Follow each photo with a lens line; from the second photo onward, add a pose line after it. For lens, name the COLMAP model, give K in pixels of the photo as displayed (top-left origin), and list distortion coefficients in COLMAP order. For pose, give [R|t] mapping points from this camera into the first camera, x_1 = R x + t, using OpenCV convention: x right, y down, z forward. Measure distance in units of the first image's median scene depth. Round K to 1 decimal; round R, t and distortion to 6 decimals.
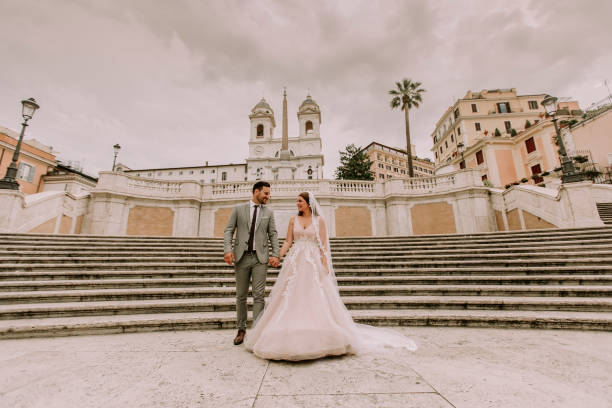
lens RADIAL K [[267.6, 0, 303.4], [0, 267.6, 202.0], [0, 0, 1]] dist [0.008587, -0.004039]
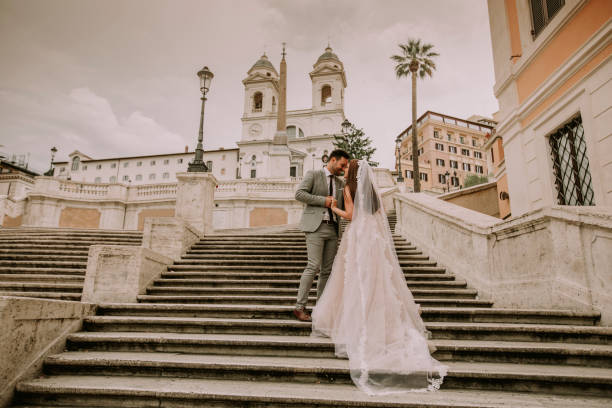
lens RADIAL K [[438.5, 0, 305.1], [0, 438.5, 201.9], [0, 0, 1]] dist [-0.012974, 0.036013]
pose [[0.990829, -0.003601, -0.135071, 0.246575], [0.003720, 0.999993, 0.000627, -0.002410], [0.135067, -0.001124, 0.990836, -0.270730]]
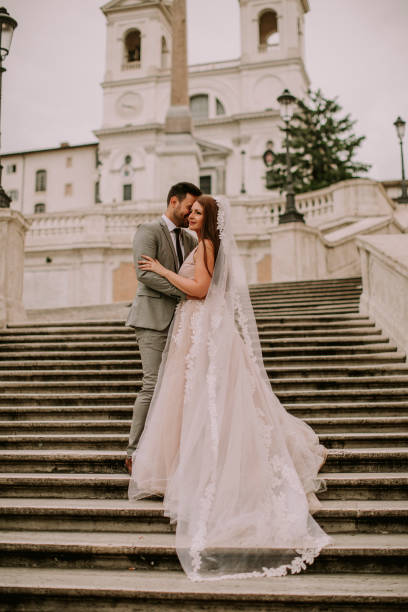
lens RADIAL K [[874.9, 0, 205.9], [0, 874.9, 304.8], [0, 0, 1]] dist [-0.097677, 0.000000]
pose [[0.984712, -0.019972, -0.173044, 0.265915], [0.032512, 0.997021, 0.069939, -0.007110], [0.171131, -0.074496, 0.982428, -0.287722]]
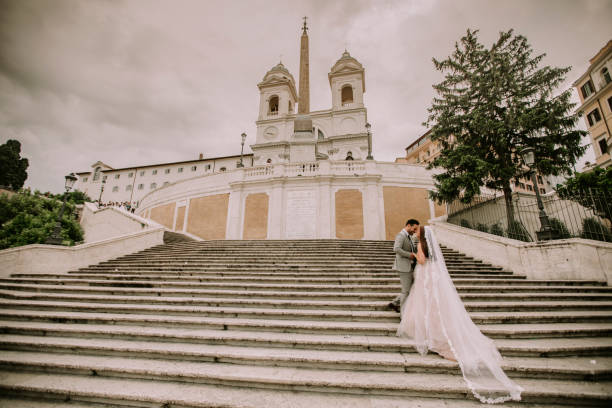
lens RADIAL K [[277.7, 0, 305.6], [0, 277.7, 201.3], [0, 0, 1]] dist [-0.022422, 0.008774]
pose [[0.991342, -0.010960, -0.130848, 0.014133], [0.005806, 0.999194, -0.039707, 0.011806], [0.131178, 0.038604, 0.990607, 0.693191]]
